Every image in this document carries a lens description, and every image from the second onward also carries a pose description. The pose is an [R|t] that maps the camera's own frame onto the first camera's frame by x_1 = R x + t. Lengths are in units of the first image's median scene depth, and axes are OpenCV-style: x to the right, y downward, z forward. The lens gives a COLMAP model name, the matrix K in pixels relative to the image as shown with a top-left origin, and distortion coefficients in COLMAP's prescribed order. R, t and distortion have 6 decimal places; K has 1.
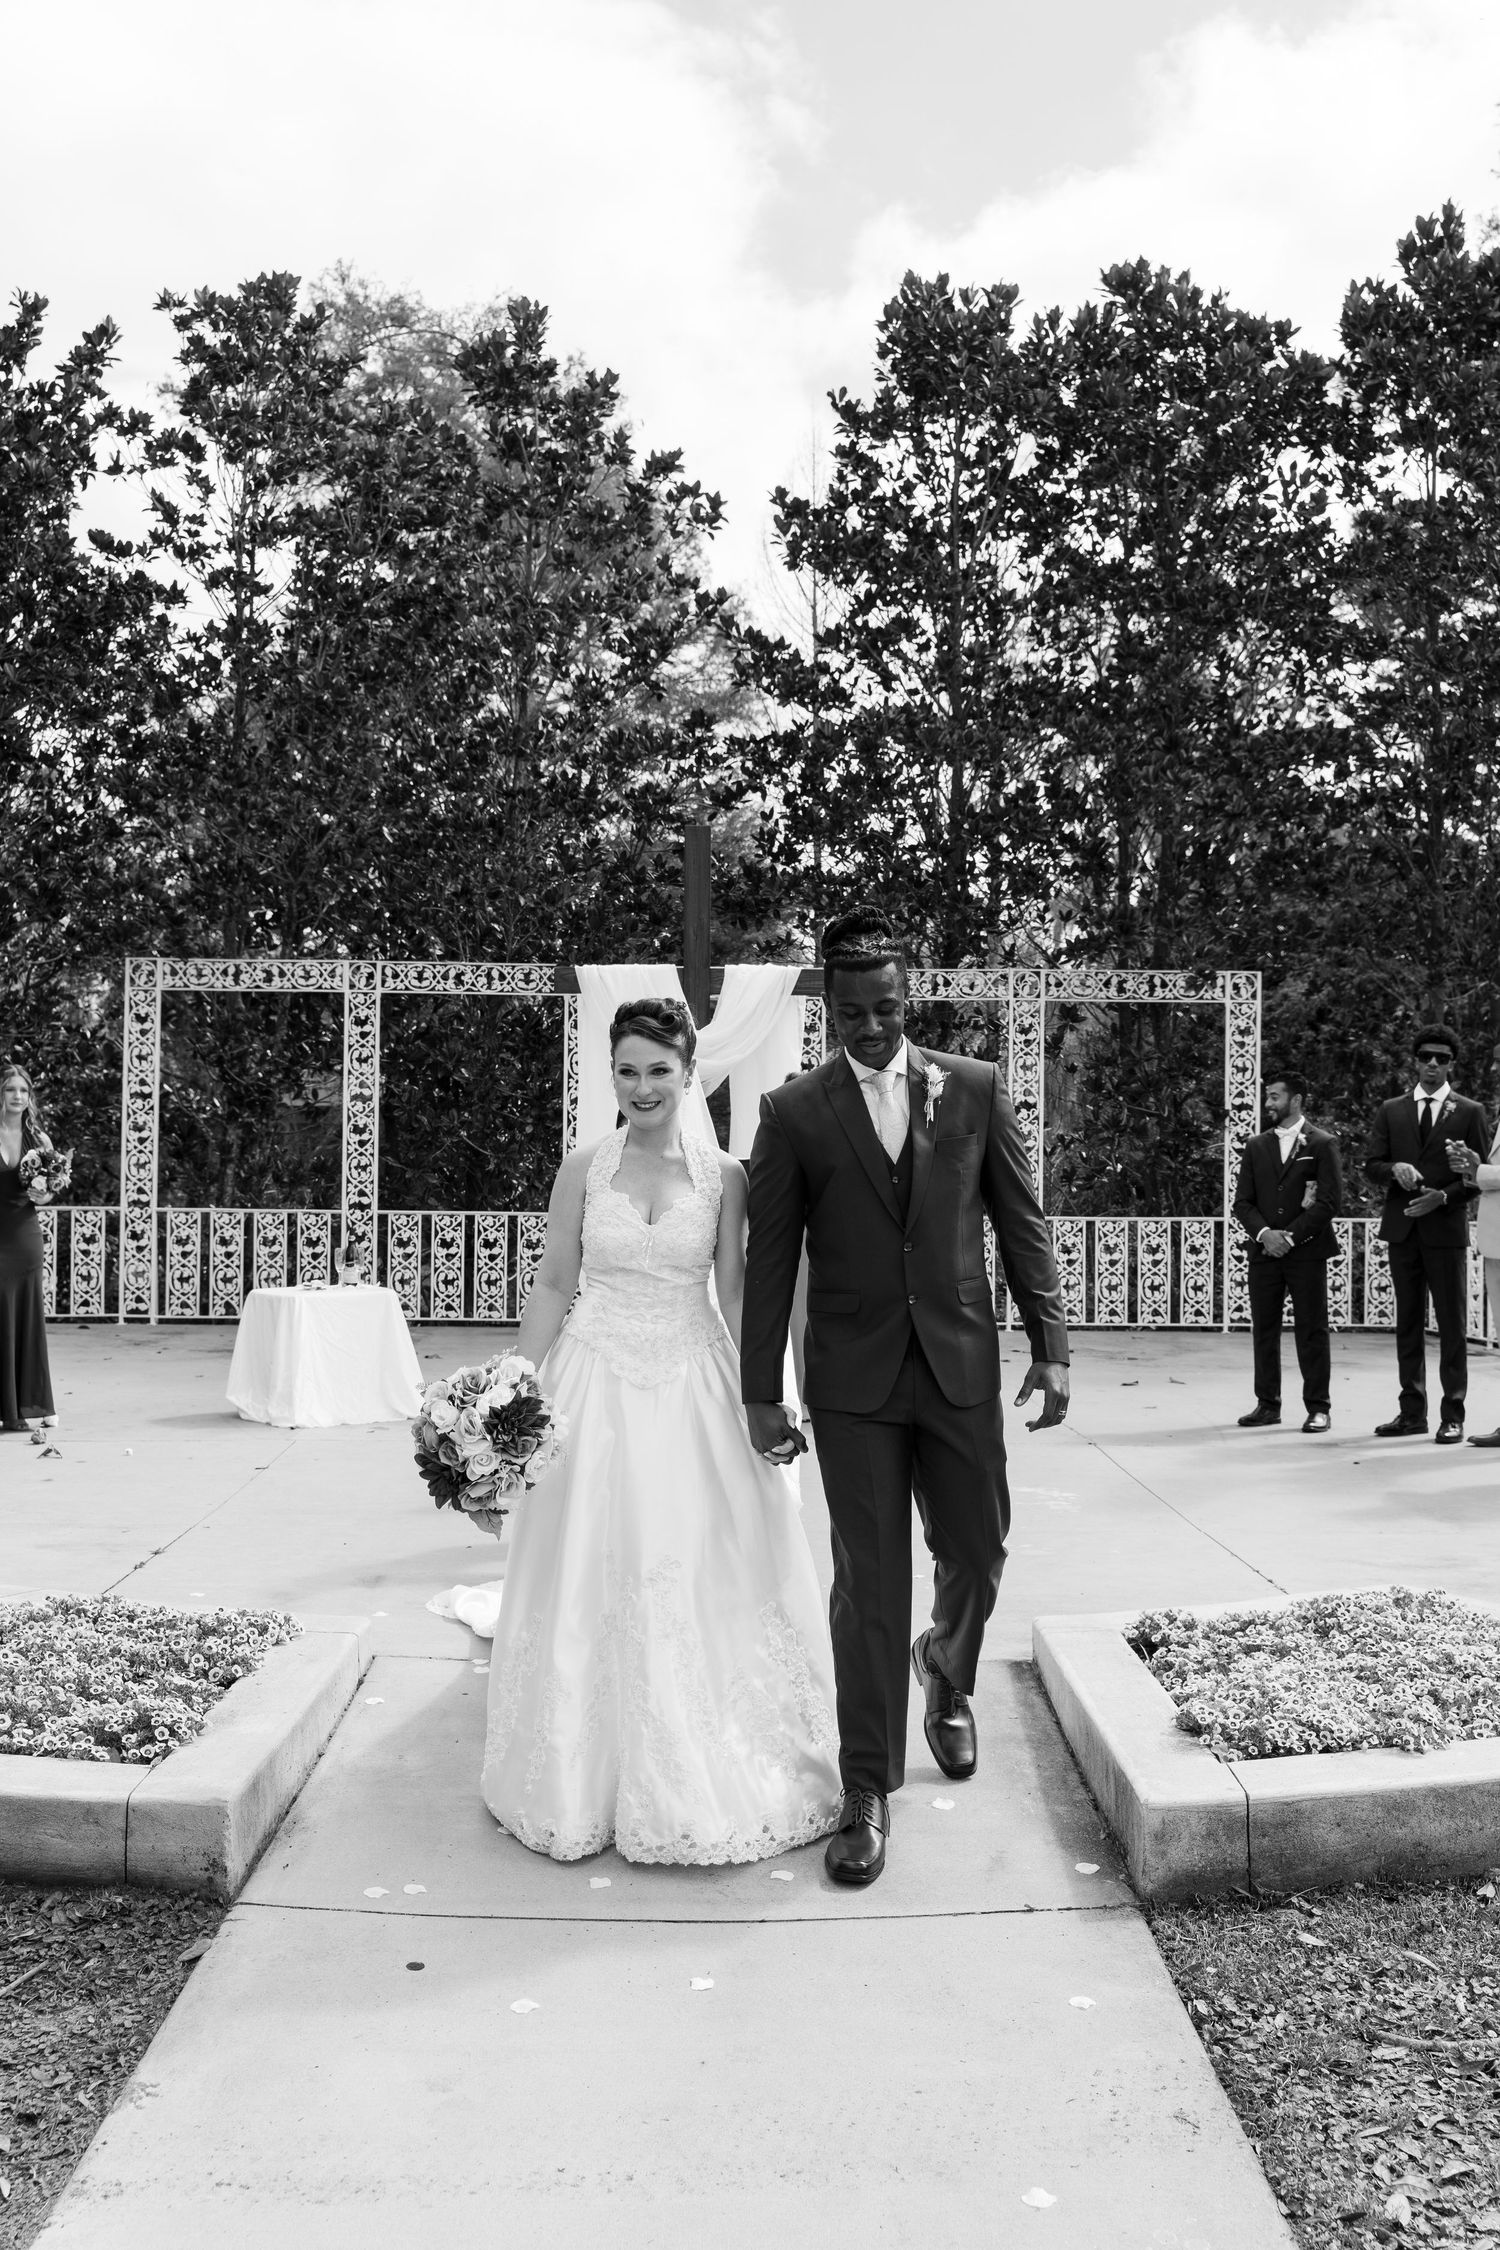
lens RADIAL K [[2159.7, 0, 750.0], [0, 2159.7, 1125.0], [0, 0, 1]] dist [0.002245, -0.000219]
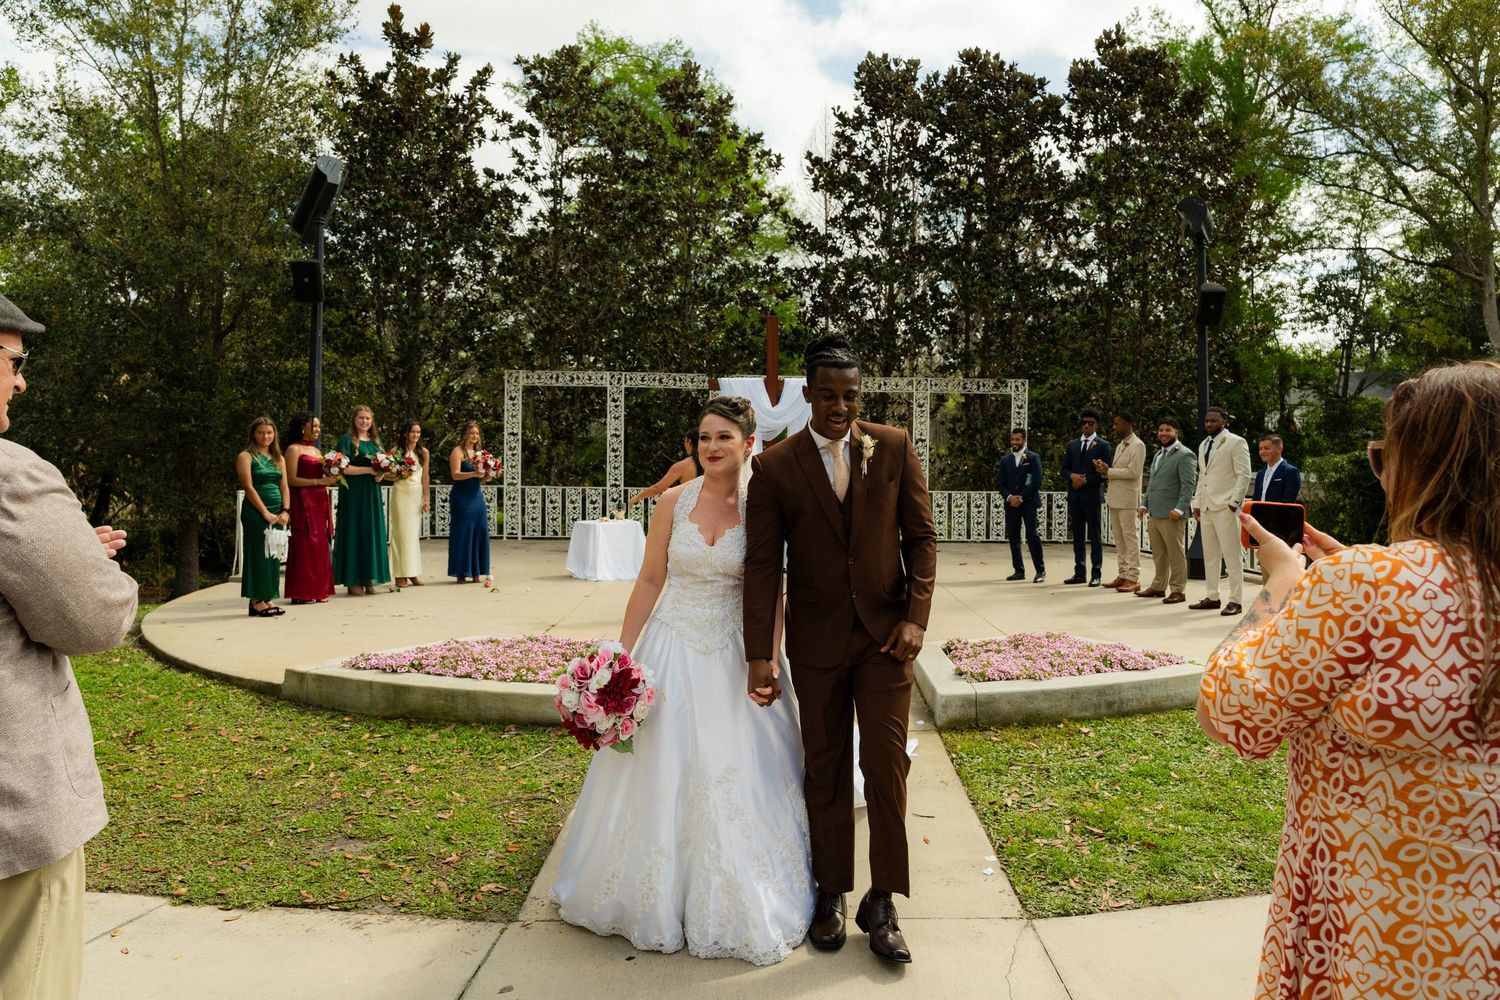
lens RADIAL K [[1080.4, 0, 815.5], [0, 1080.4, 495.4], [0, 0, 1]] dist [-0.006305, -0.002543]
pose [[0.999768, 0.001919, 0.021440, -0.002130], [-0.002874, 0.999002, 0.044574, -0.001715], [-0.021333, -0.044625, 0.998776, -0.090273]]
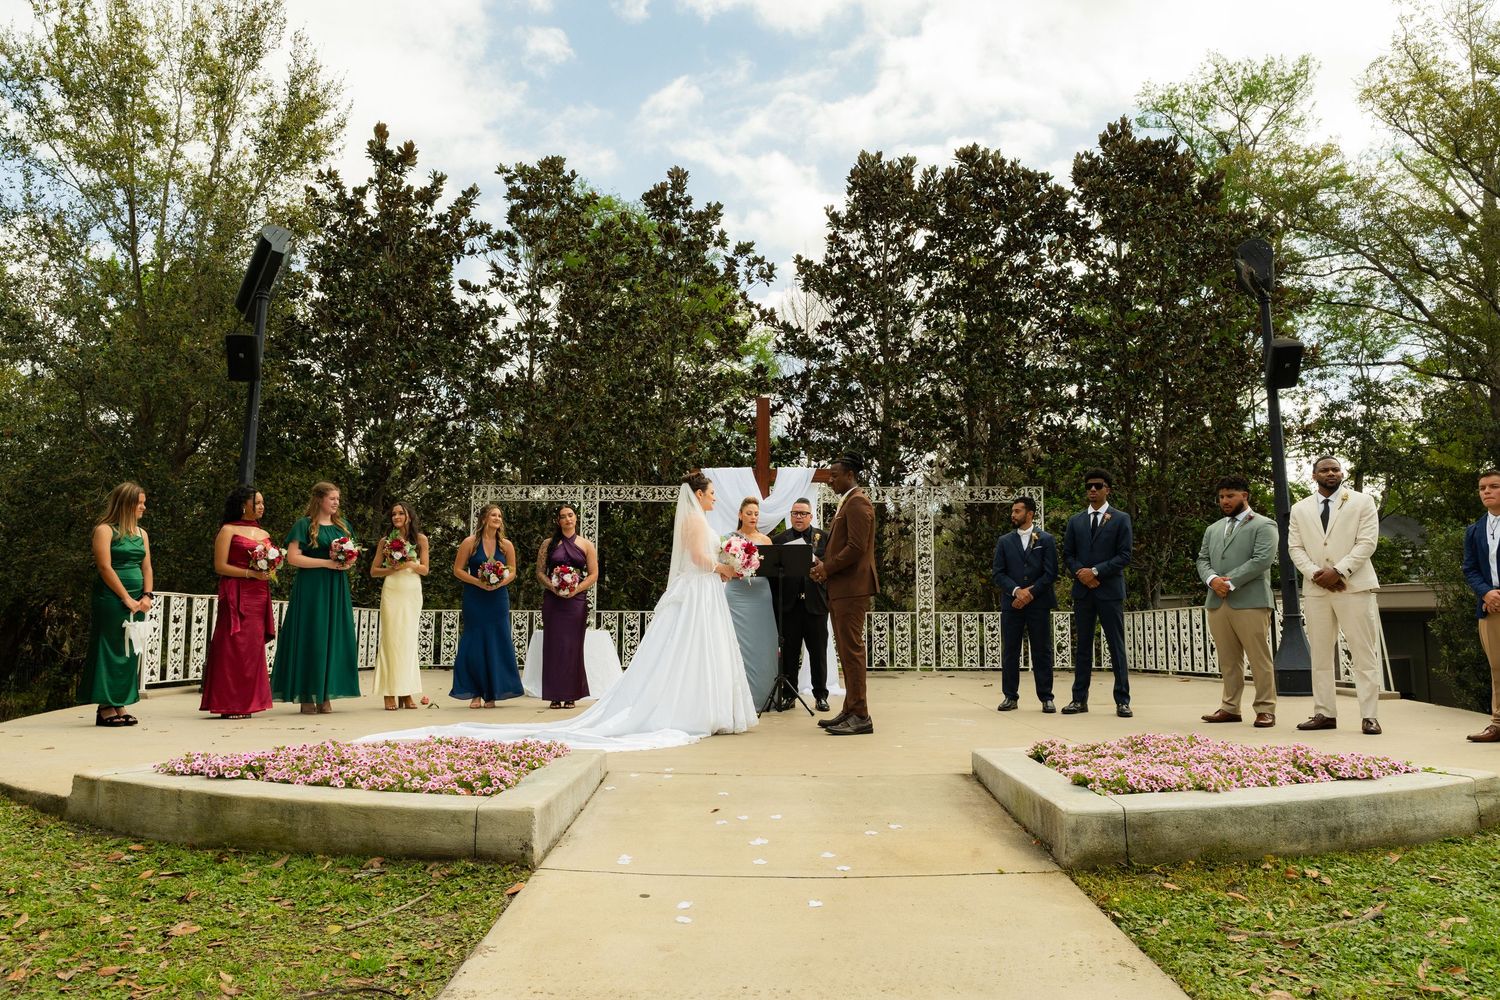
lens RADIAL K [[1056.9, 0, 750.0], [0, 1056.9, 500.0], [0, 0, 1]] dist [-0.007950, -0.001670]
pose [[0.999787, -0.001173, -0.020583, -0.011770], [-0.000868, 0.995100, -0.098870, 0.034883], [0.020598, 0.098866, 0.994887, 0.031169]]
